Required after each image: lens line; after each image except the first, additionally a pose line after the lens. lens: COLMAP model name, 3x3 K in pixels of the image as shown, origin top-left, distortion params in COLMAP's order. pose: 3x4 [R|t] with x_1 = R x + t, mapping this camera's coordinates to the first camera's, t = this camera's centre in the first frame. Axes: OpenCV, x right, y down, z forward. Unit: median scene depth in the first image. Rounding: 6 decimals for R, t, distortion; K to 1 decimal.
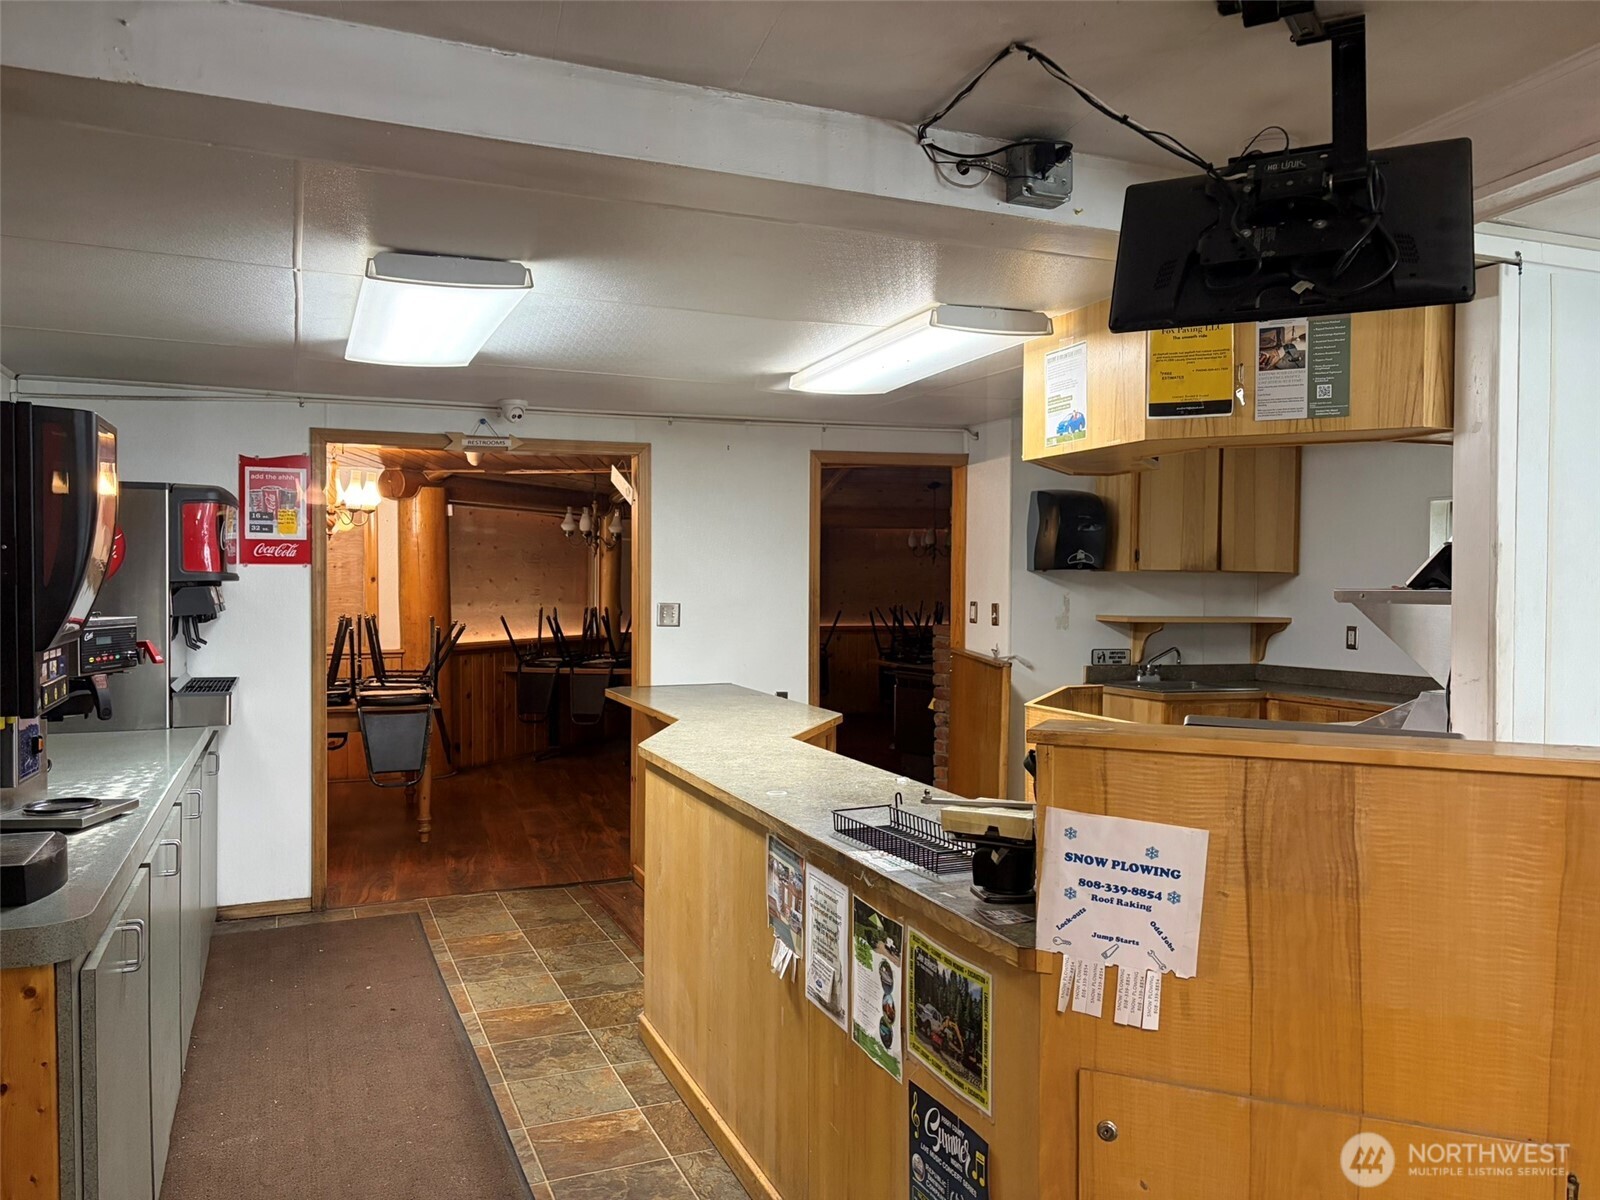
lens RADIAL K [[1195.5, 0, 816.3], [0, 1195.5, 602.4], [0, 0, 1]] dist [0.035568, -0.026171]
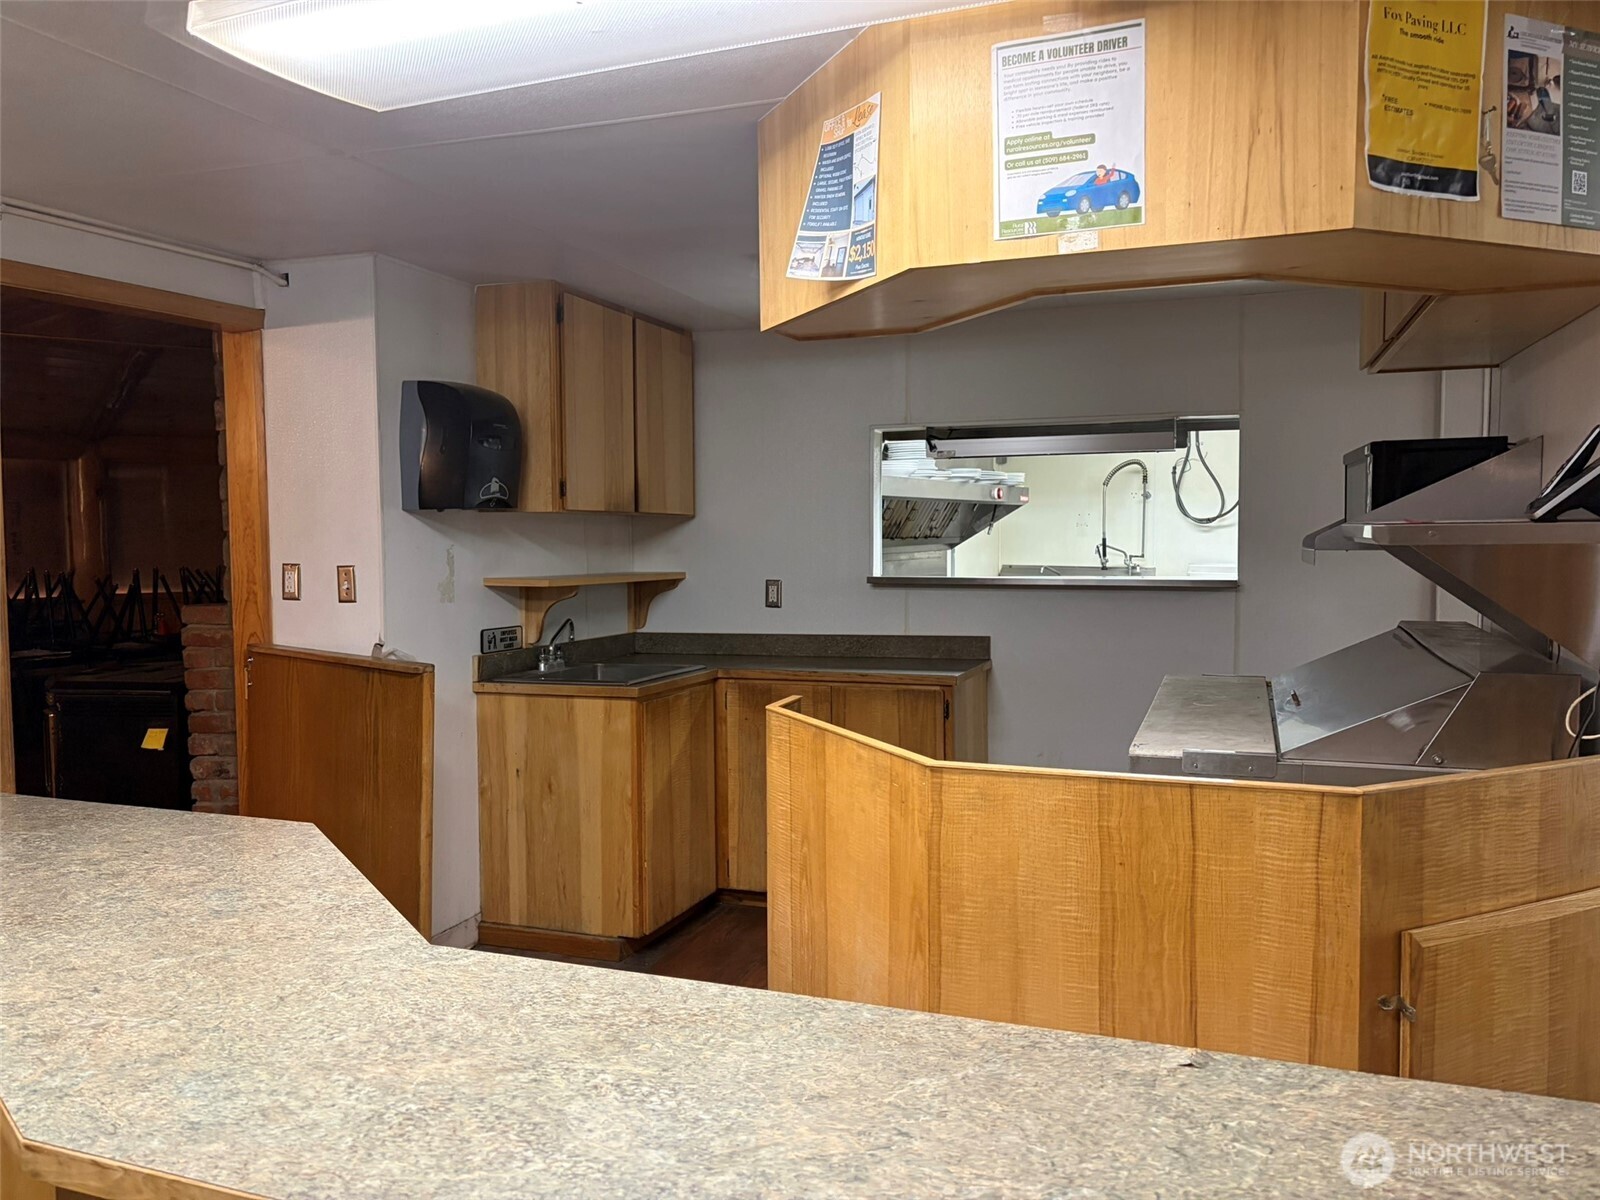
lens RADIAL K [[1195.5, 0, 816.1], [0, 1195.5, 603.6], [0, 0, 1]] dist [0.035568, -0.026171]
pose [[0.679522, -0.054740, 0.731610, -0.162495], [0.025280, 0.998367, 0.051219, -0.006194], [-0.733219, -0.016309, 0.679797, 0.518393]]
